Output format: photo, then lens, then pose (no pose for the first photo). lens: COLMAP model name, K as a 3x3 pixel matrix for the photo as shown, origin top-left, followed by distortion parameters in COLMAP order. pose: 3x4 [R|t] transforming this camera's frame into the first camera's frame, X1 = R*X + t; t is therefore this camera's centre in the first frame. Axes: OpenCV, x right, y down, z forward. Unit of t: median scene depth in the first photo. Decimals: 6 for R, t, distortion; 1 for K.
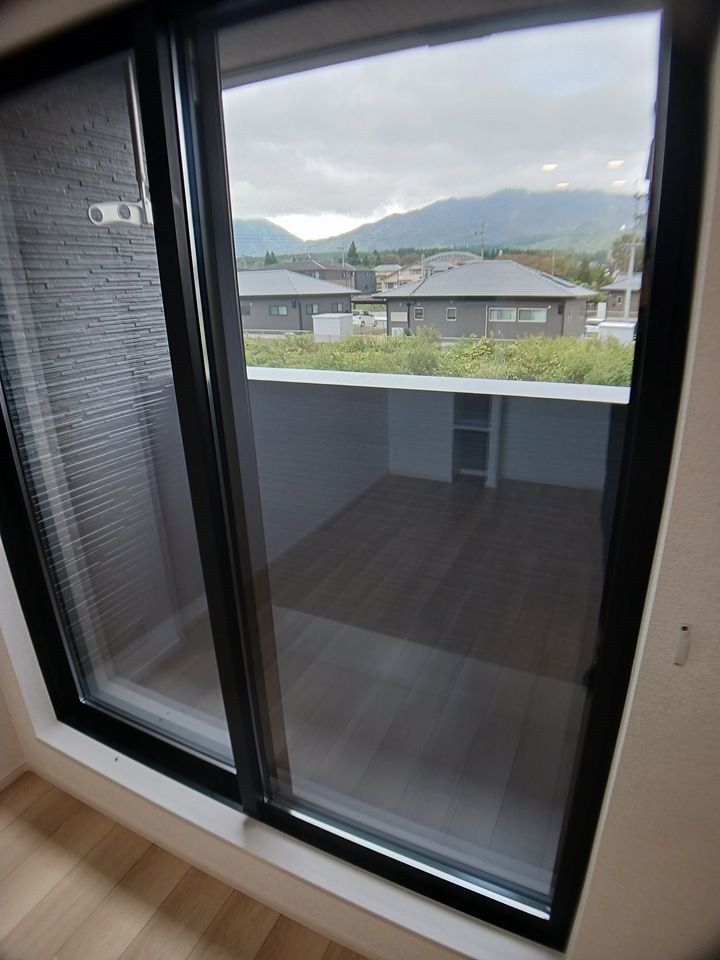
lens RADIAL K [[532.5, 0, 361.5], [0, 532.5, 491.5], [0, 0, 1]] dist [-0.053149, -0.000192]
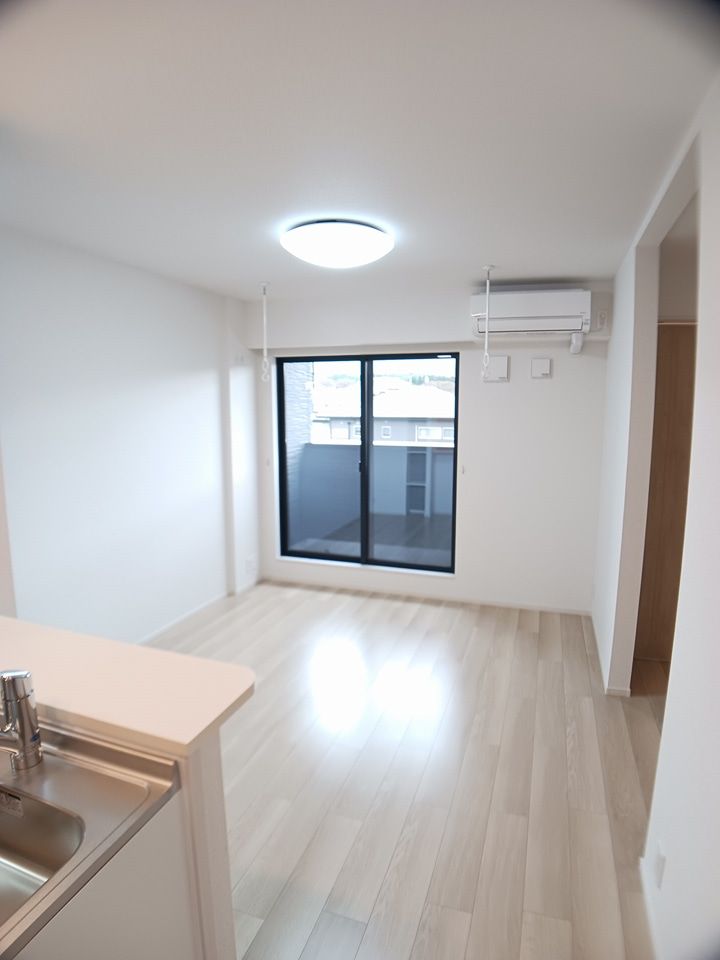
lens RADIAL K [[548.1, 0, 338.3], [0, 548.1, 478.8], [0, 0, 1]] dist [-0.074701, 0.015670]
pose [[0.996631, 0.009236, 0.081497, -0.211903], [0.010274, 0.971755, -0.235769, 0.292285], [-0.081373, 0.235812, 0.968386, -0.812762]]
